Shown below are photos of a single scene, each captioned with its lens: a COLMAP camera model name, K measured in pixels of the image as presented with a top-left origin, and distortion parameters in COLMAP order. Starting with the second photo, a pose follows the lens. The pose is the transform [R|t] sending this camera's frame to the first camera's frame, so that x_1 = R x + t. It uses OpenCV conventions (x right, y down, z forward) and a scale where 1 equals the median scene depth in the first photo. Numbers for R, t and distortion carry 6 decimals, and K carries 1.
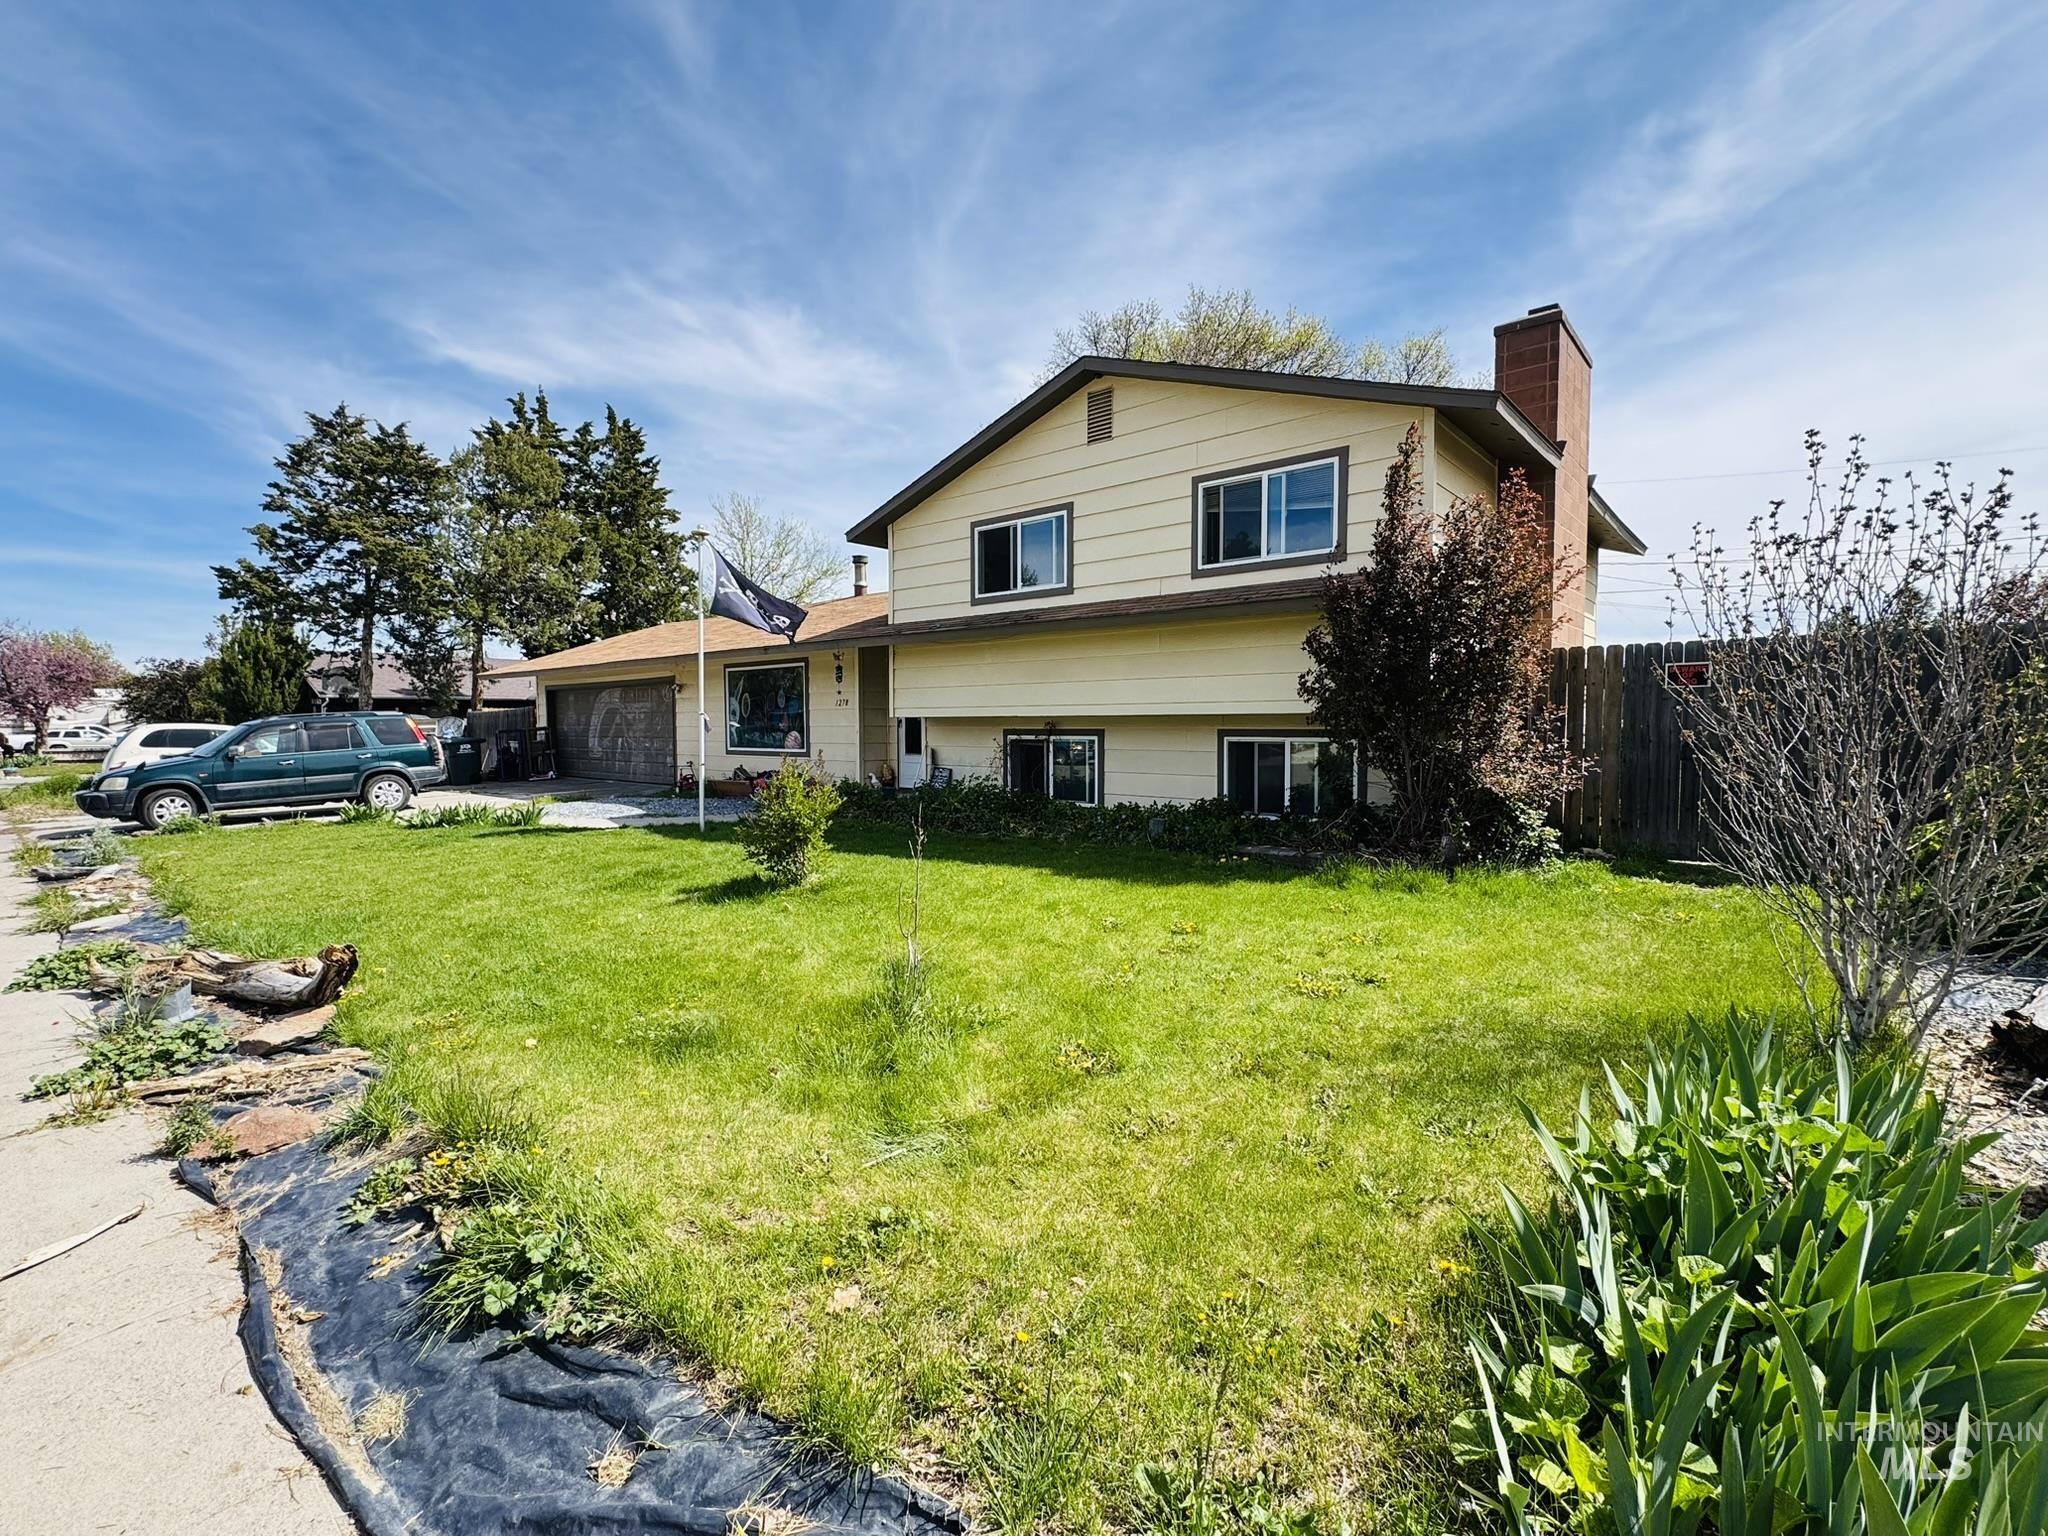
lens RADIAL K [[898.7, 0, 1024.0], [0, 898.7, 768.0], [0, 0, 1]] dist [-0.001124, -0.000960]
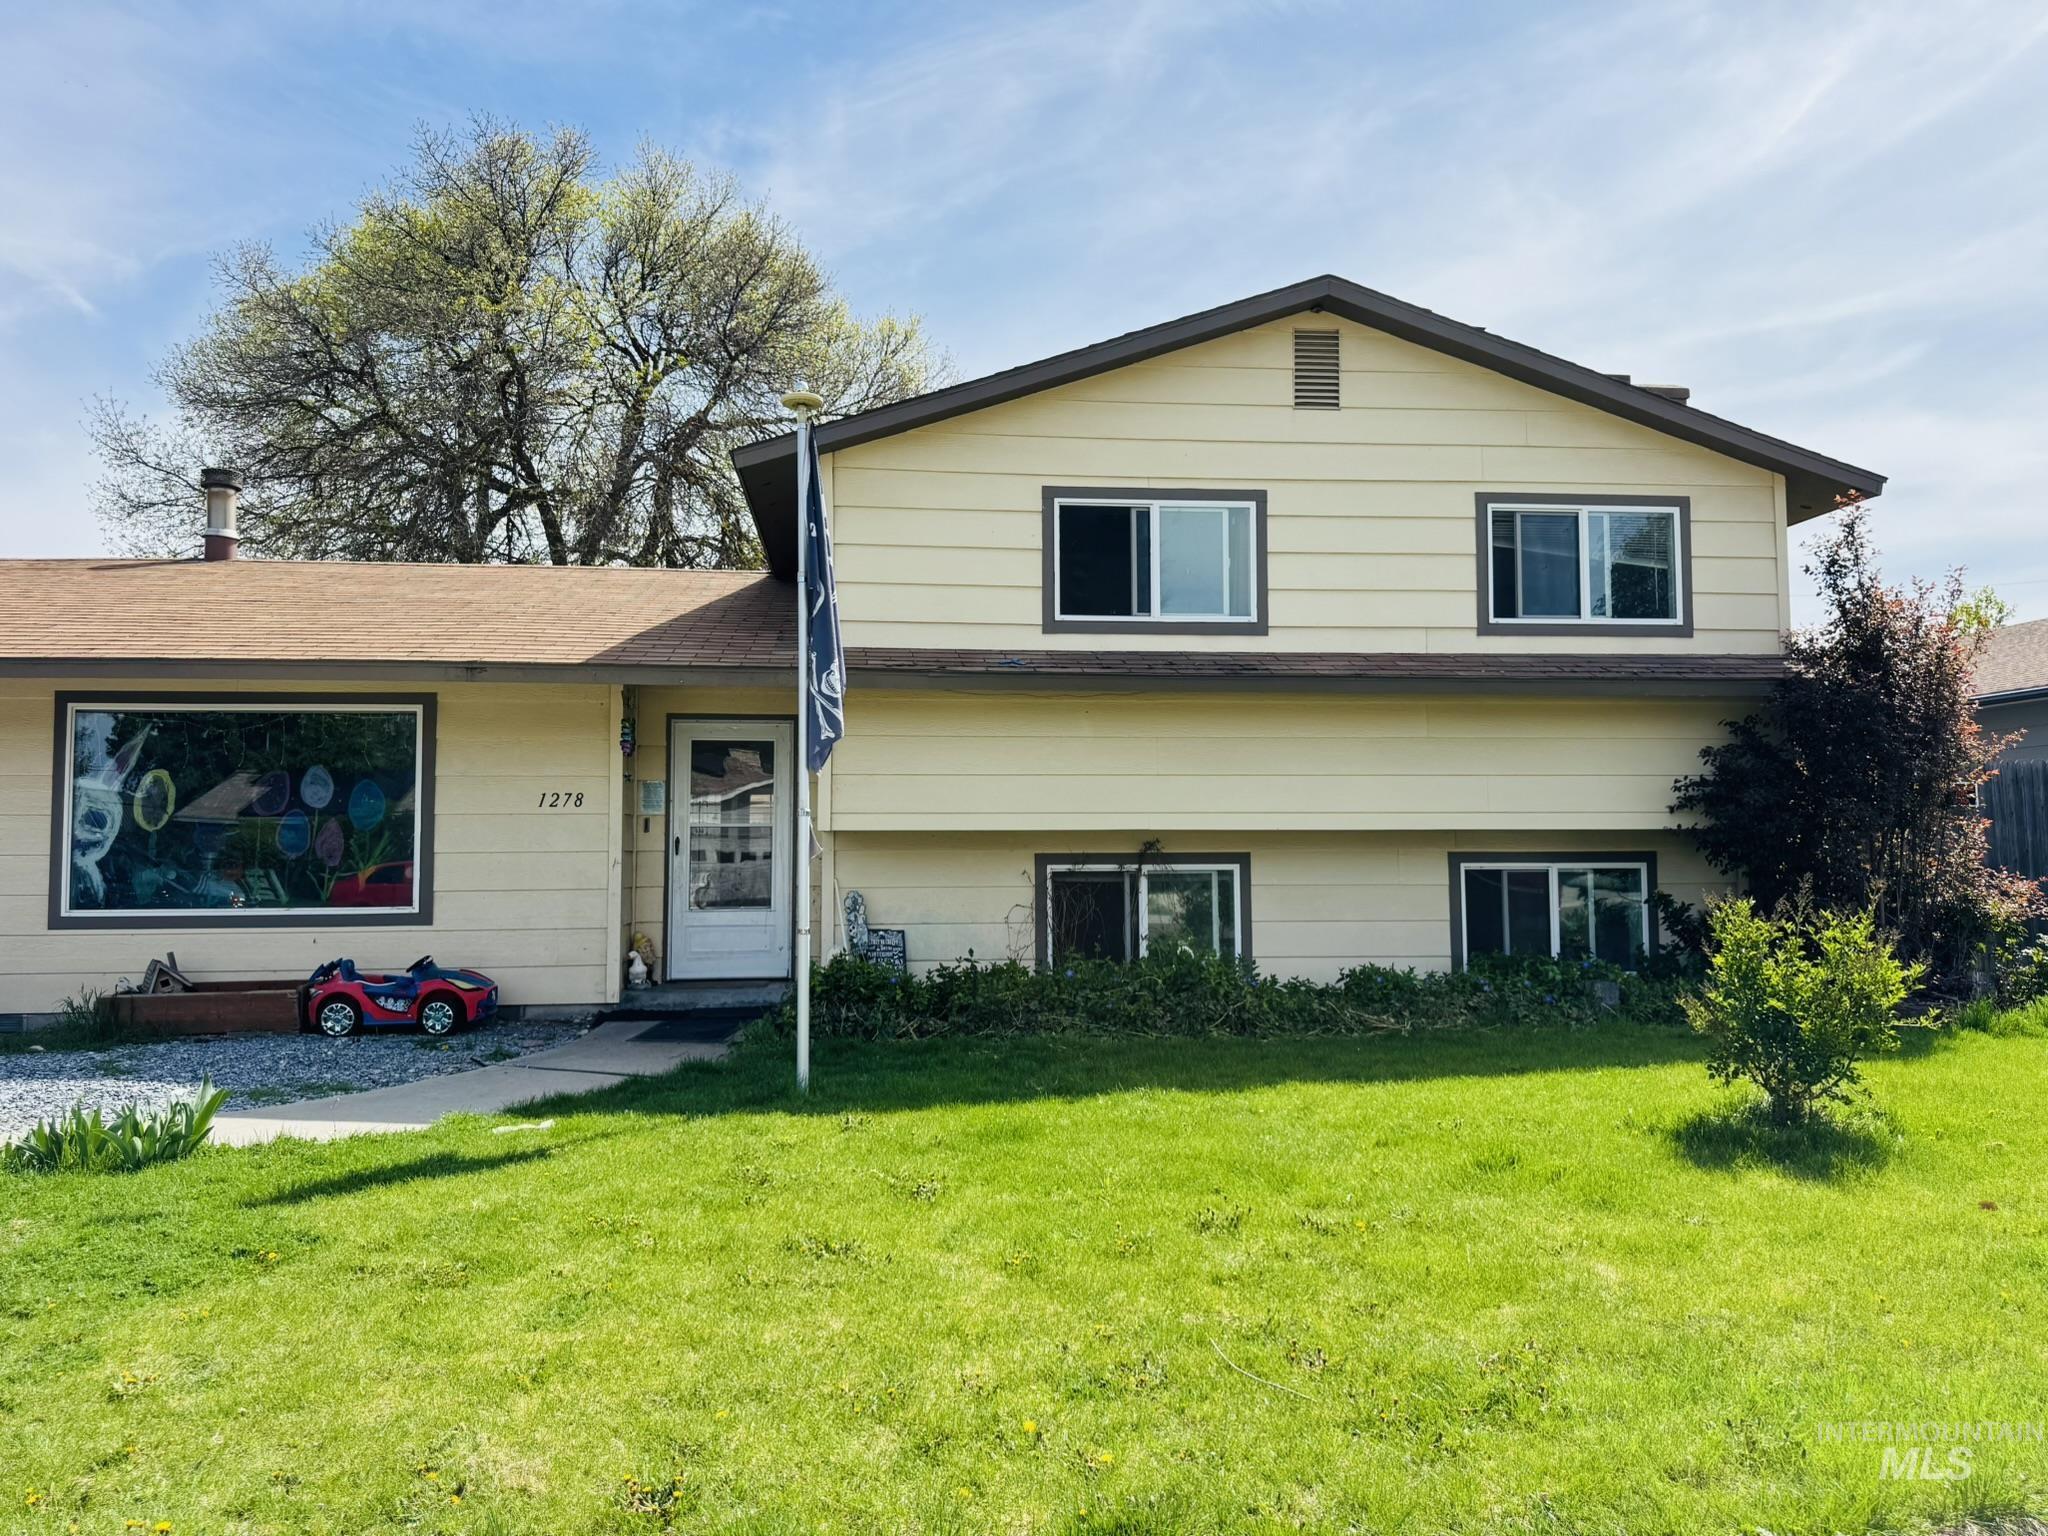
lens RADIAL K [[1424.0, 0, 1015.2], [0, 1424.0, 771.0], [0, 0, 1]] dist [0.148452, -0.238471]
pose [[0.688350, 0.044142, 0.724034, -0.606953], [0.038866, 0.994468, -0.097580, -0.007407], [-0.724337, 0.095310, 0.682827, 0.354021]]
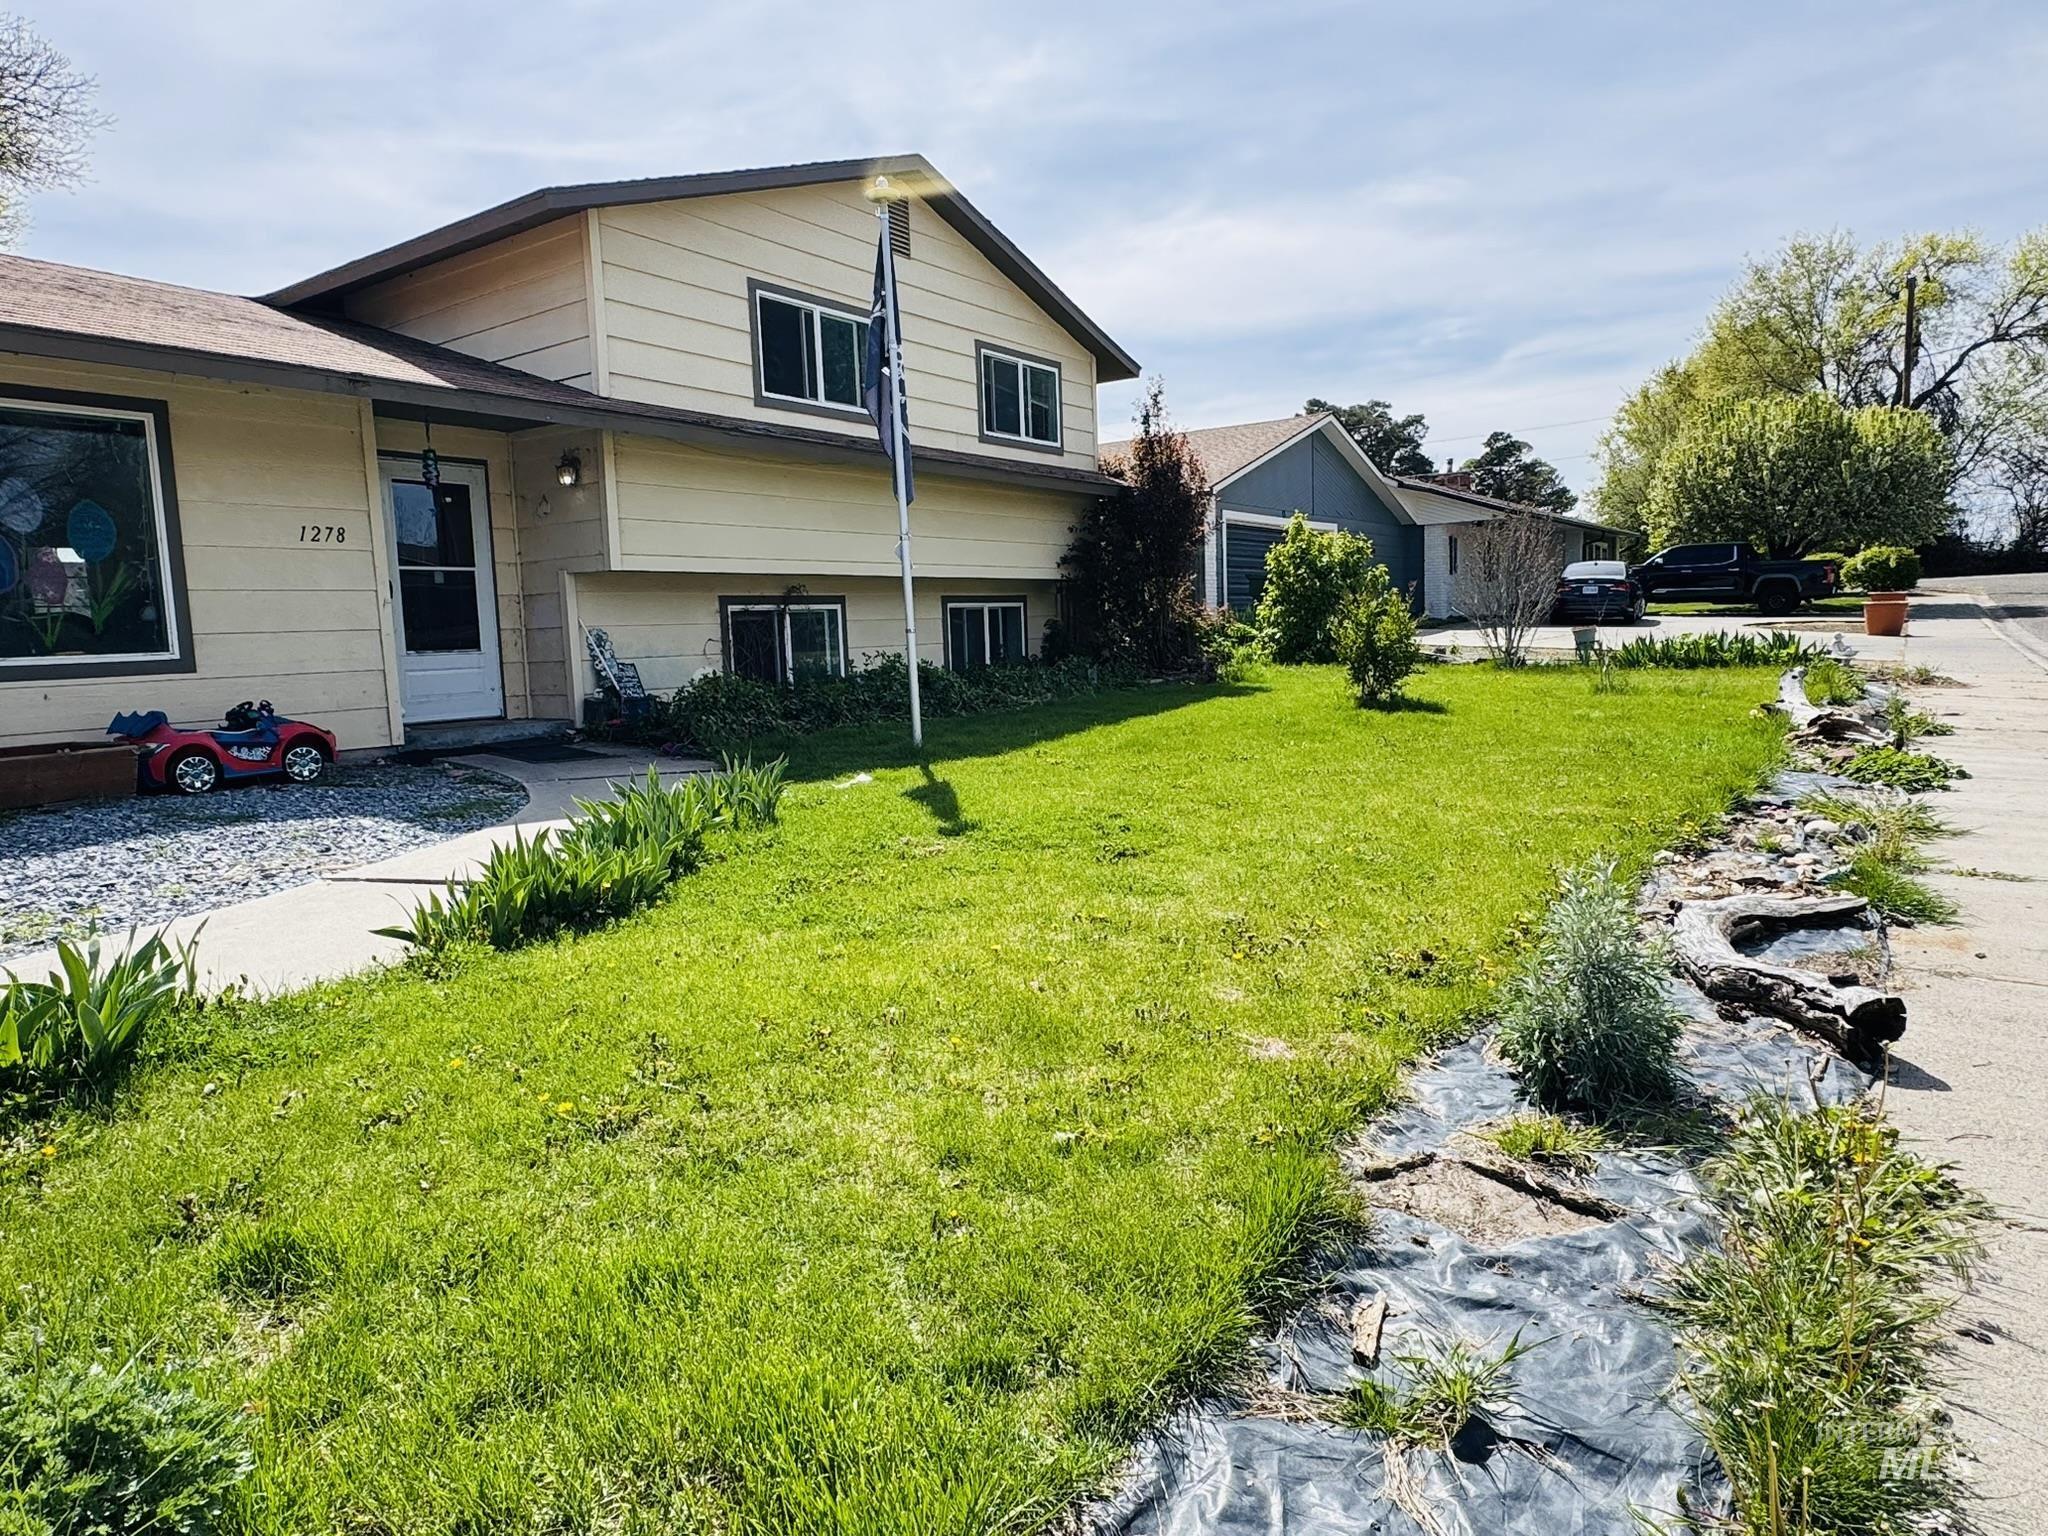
lens RADIAL K [[1277.3, 0, 1024.0], [0, 1277.3, 768.0], [0, 0, 1]] dist [-0.005085, 0.004417]
pose [[-0.101592, -0.101524, 0.989632, -0.890520], [0.086068, 0.990152, 0.110412, -0.001631], [-0.991096, 0.096392, -0.091854, 0.782180]]
